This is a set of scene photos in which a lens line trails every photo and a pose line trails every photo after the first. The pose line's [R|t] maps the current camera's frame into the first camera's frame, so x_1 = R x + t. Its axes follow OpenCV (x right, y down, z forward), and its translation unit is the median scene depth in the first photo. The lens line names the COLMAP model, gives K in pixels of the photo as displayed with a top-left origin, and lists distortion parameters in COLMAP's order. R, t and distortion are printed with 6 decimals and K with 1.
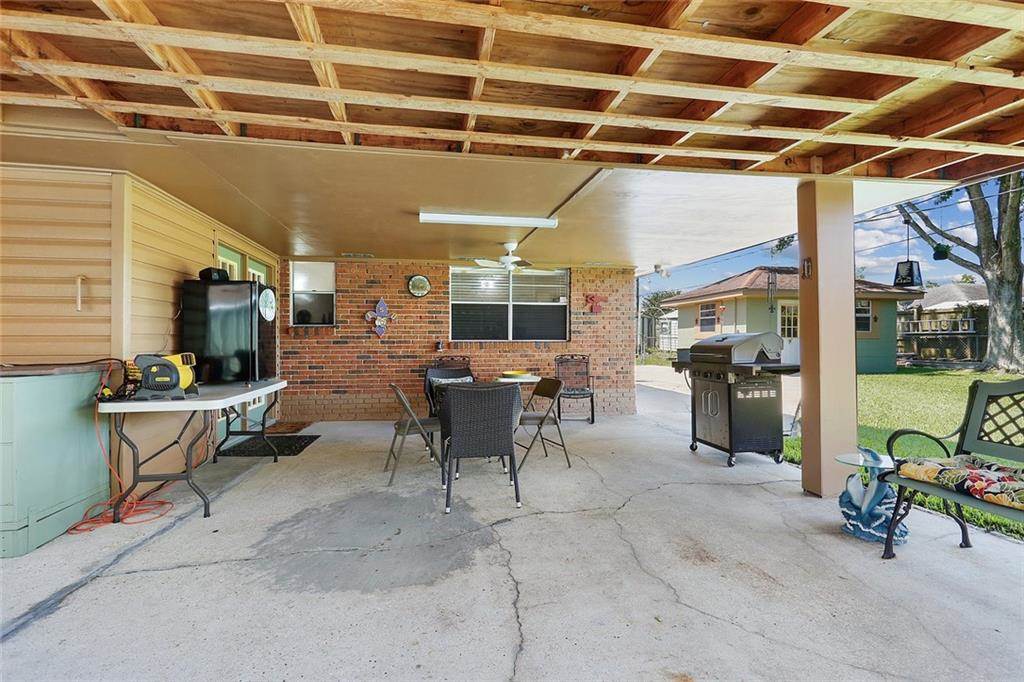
lens RADIAL K [[491.5, 0, 514.0], [0, 491.5, 341.2], [0, 0, 1]] dist [-0.001568, 0.000107]
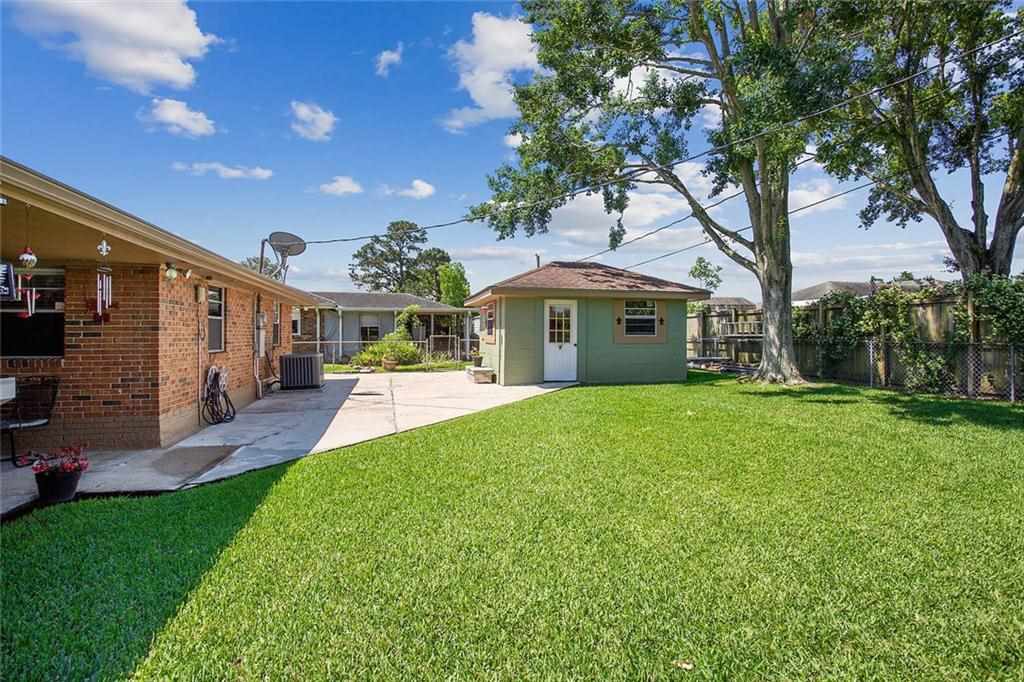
lens RADIAL K [[491.5, 0, 511.7], [0, 491.5, 336.2], [0, 0, 1]] dist [-0.001568, 0.000107]
pose [[0.999615, -0.001502, 0.027713, 0.449268], [0.001529, 0.999998, -0.000963, -0.018254], [-0.027712, 0.001005, 0.999615, 0.102078]]
